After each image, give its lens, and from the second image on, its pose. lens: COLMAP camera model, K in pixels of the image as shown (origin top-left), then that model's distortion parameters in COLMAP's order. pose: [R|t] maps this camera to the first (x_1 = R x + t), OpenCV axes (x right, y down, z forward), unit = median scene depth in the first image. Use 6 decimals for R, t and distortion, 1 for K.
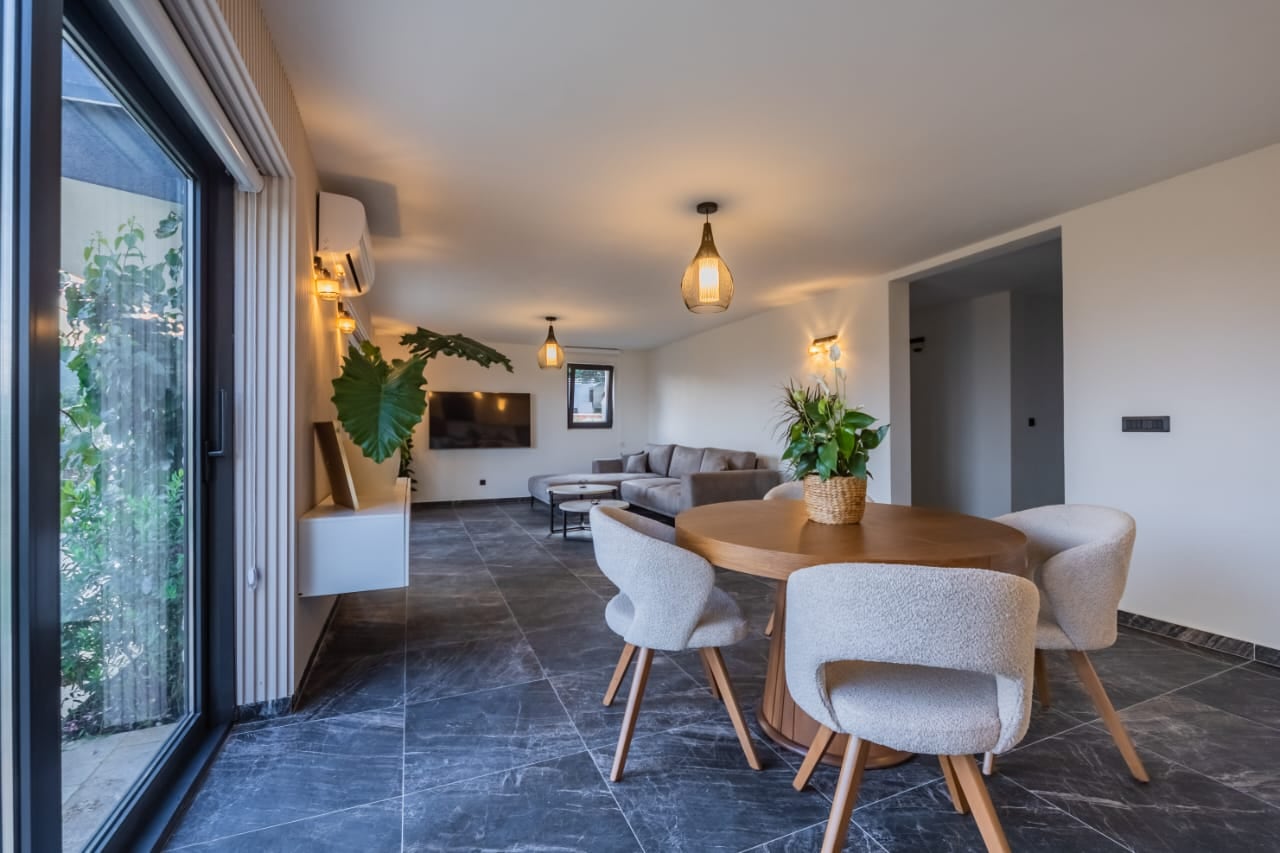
lens RADIAL K [[531.8, 0, 640.9], [0, 531.8, 428.2], [0, 0, 1]] dist [-0.001675, -0.000629]
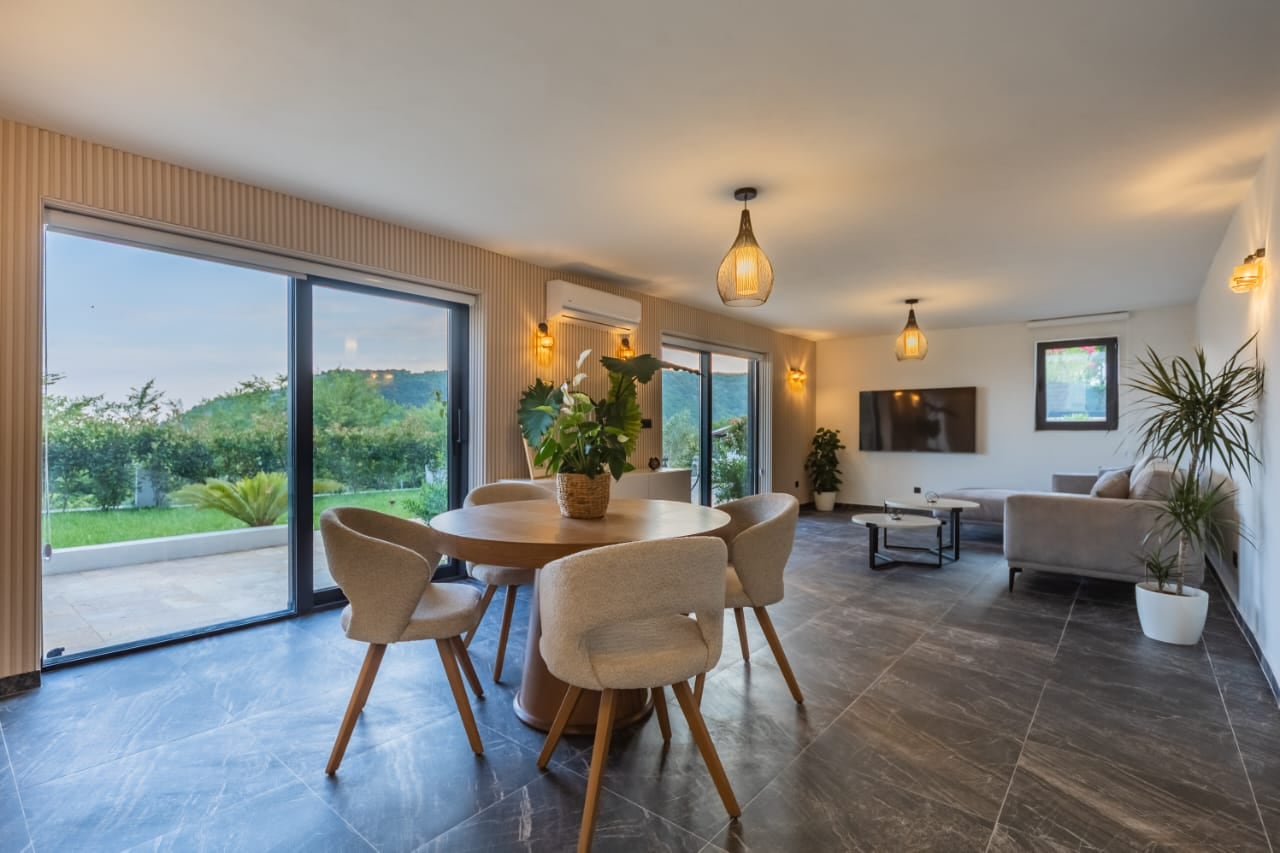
lens RADIAL K [[603.8, 0, 648.3], [0, 603.8, 431.3], [0, 0, 1]] dist [0.001959, 0.000160]
pose [[0.466245, 0.008338, -0.884616, 0.883528], [-0.003658, 0.999965, 0.007497, -0.005389], [0.884648, -0.000259, 0.466260, 0.314625]]
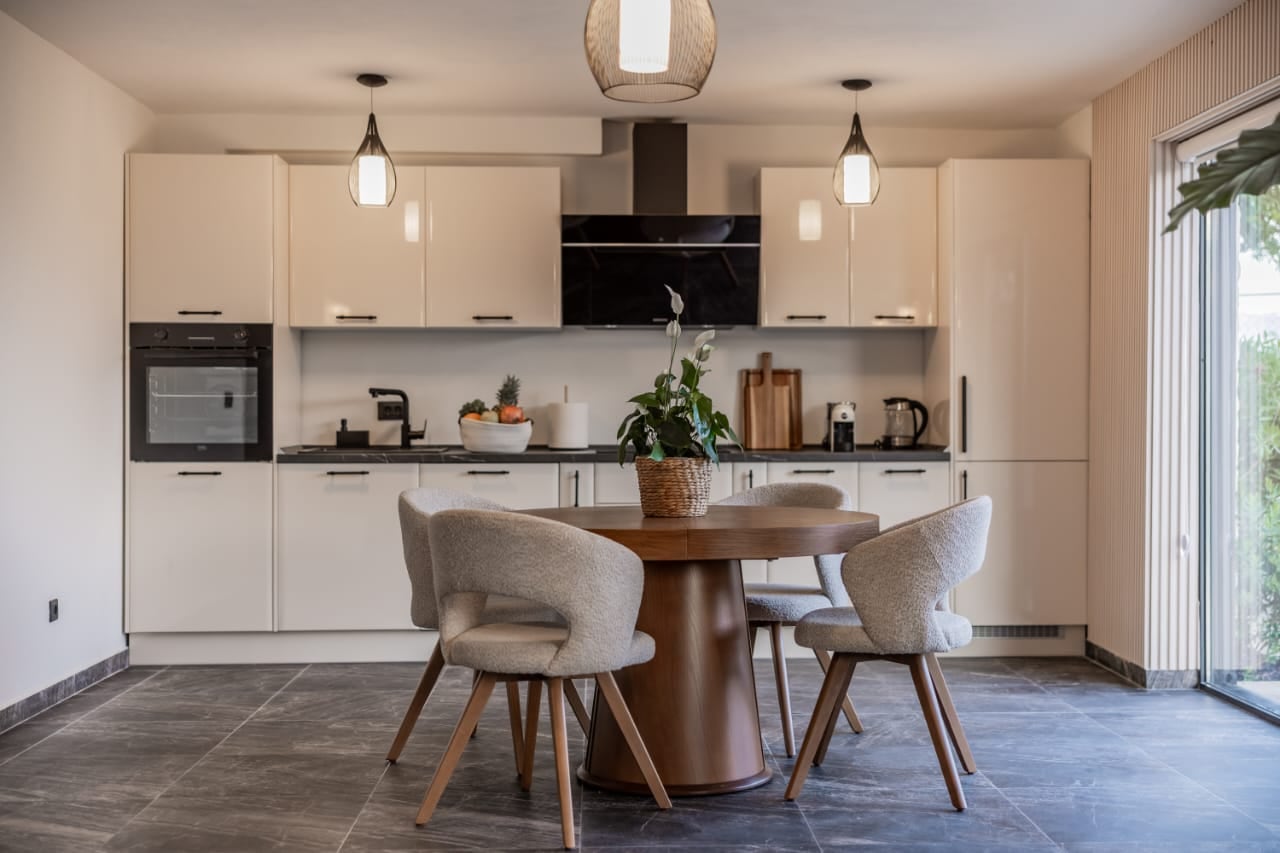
lens RADIAL K [[1648.8, 0, 678.2], [0, 1648.8, 414.9], [0, 0, 1]] dist [0.043383, 0.000000]
pose [[-0.936065, 0.005727, 0.351780, -0.289915], [0.006752, 0.999976, 0.001687, 0.012527], [-0.351762, 0.003954, -0.936081, 1.907510]]
